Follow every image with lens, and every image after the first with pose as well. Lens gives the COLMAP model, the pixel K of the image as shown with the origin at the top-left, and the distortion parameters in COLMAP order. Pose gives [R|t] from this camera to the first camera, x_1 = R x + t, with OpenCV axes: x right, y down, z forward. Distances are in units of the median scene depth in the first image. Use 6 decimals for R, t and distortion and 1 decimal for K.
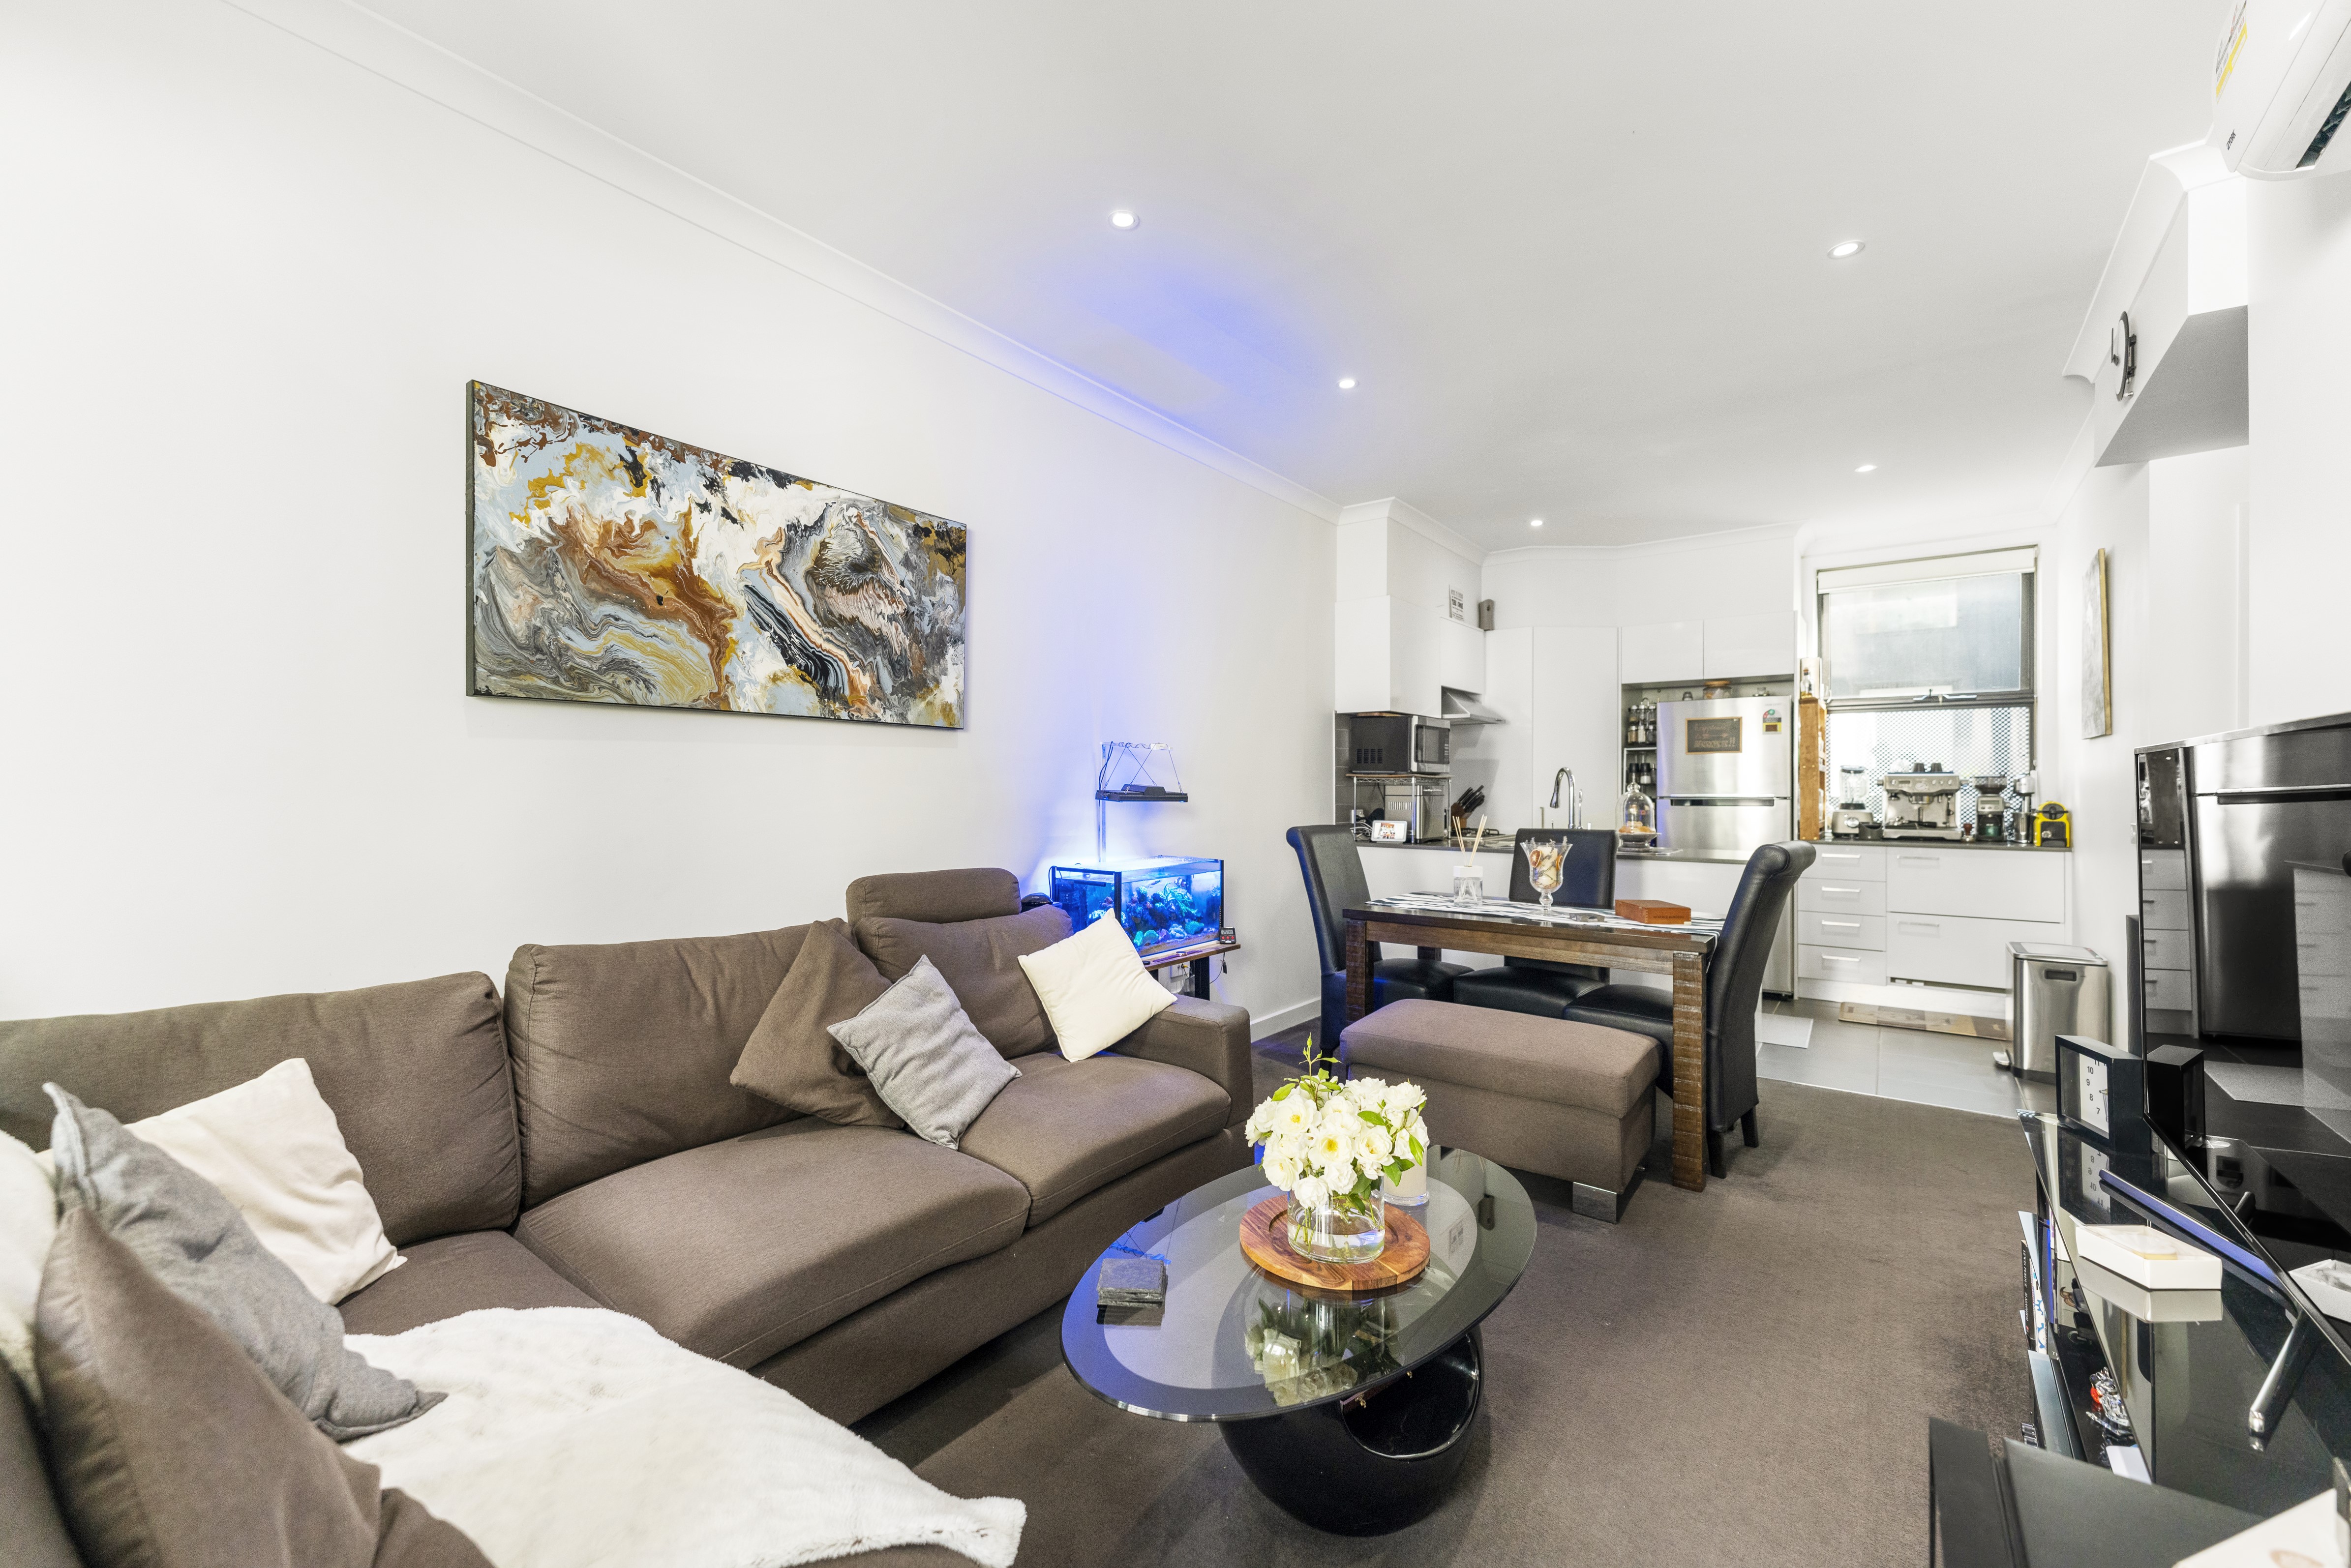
lens RADIAL K [[952.8, 0, 1175.5], [0, 952.8, 784.0], [0, 0, 1]] dist [-0.000189, -0.011089]
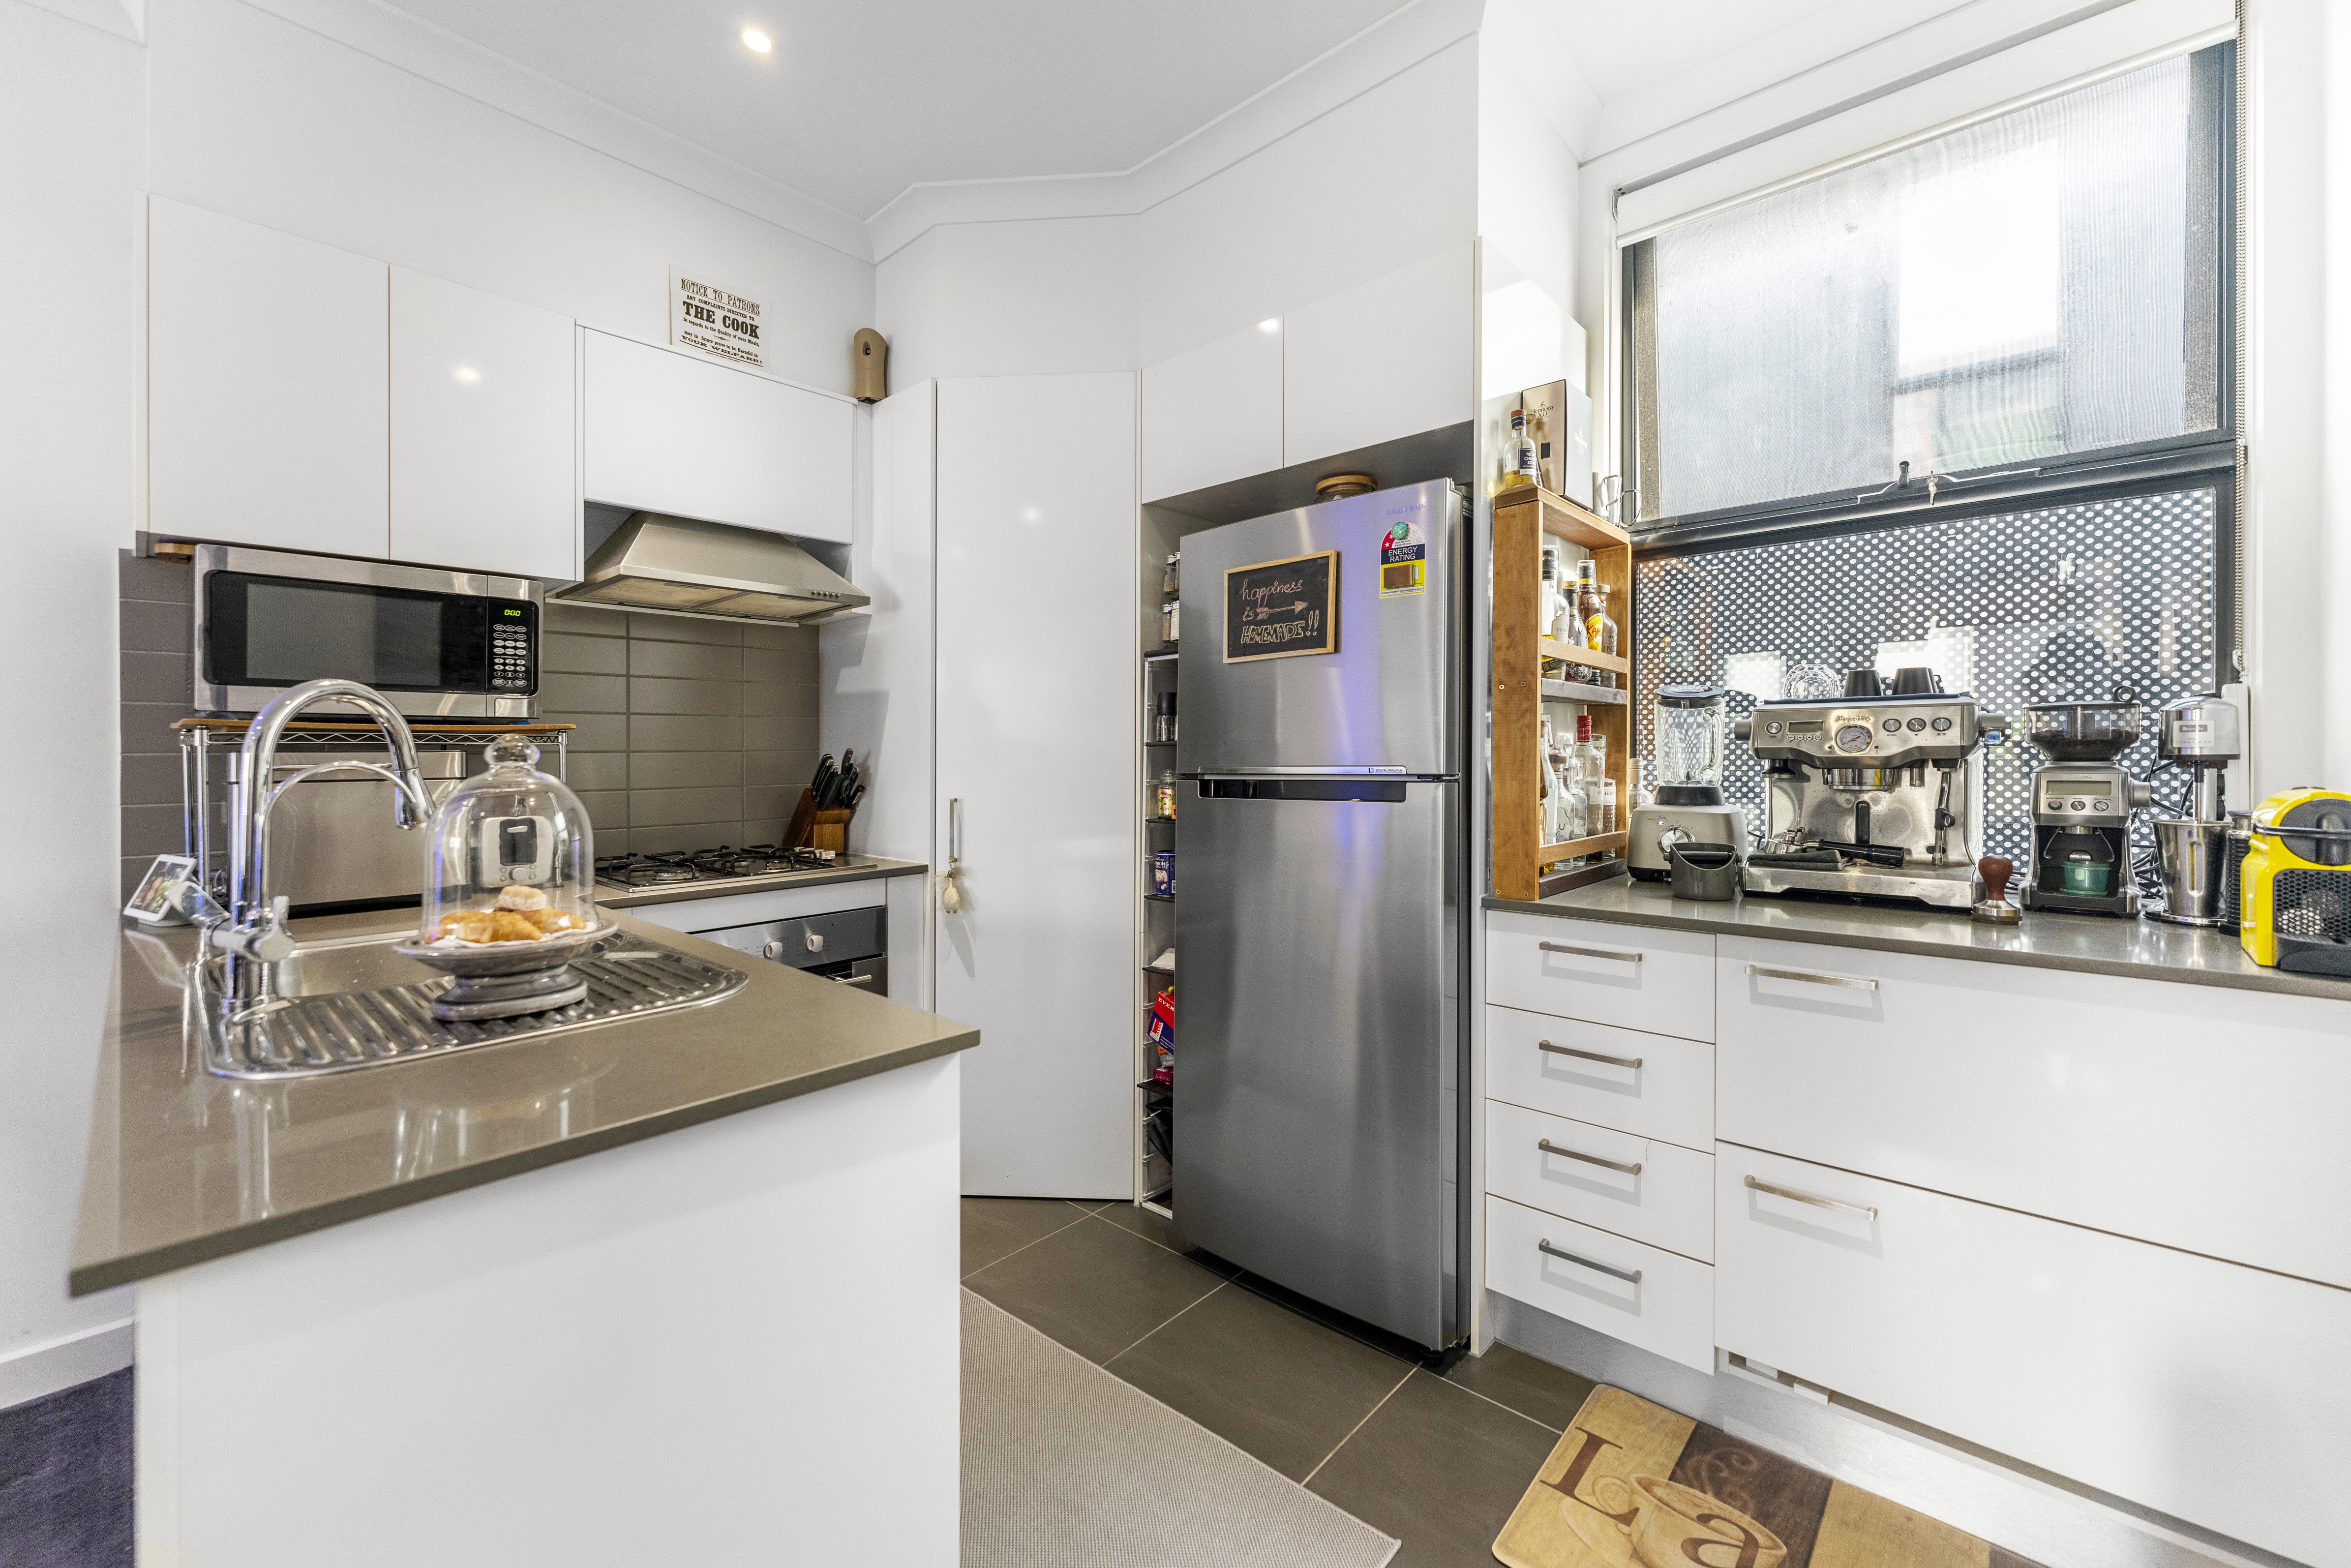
lens RADIAL K [[947.5, 0, 1175.5], [0, 947.5, 784.0], [0, 0, 1]] dist [-0.000419, -0.007577]
pose [[0.995914, -0.007456, -0.089997, 0.585700], [0.010154, 0.999511, 0.029562, 0.005673], [0.089732, -0.030355, 0.995503, 0.658670]]
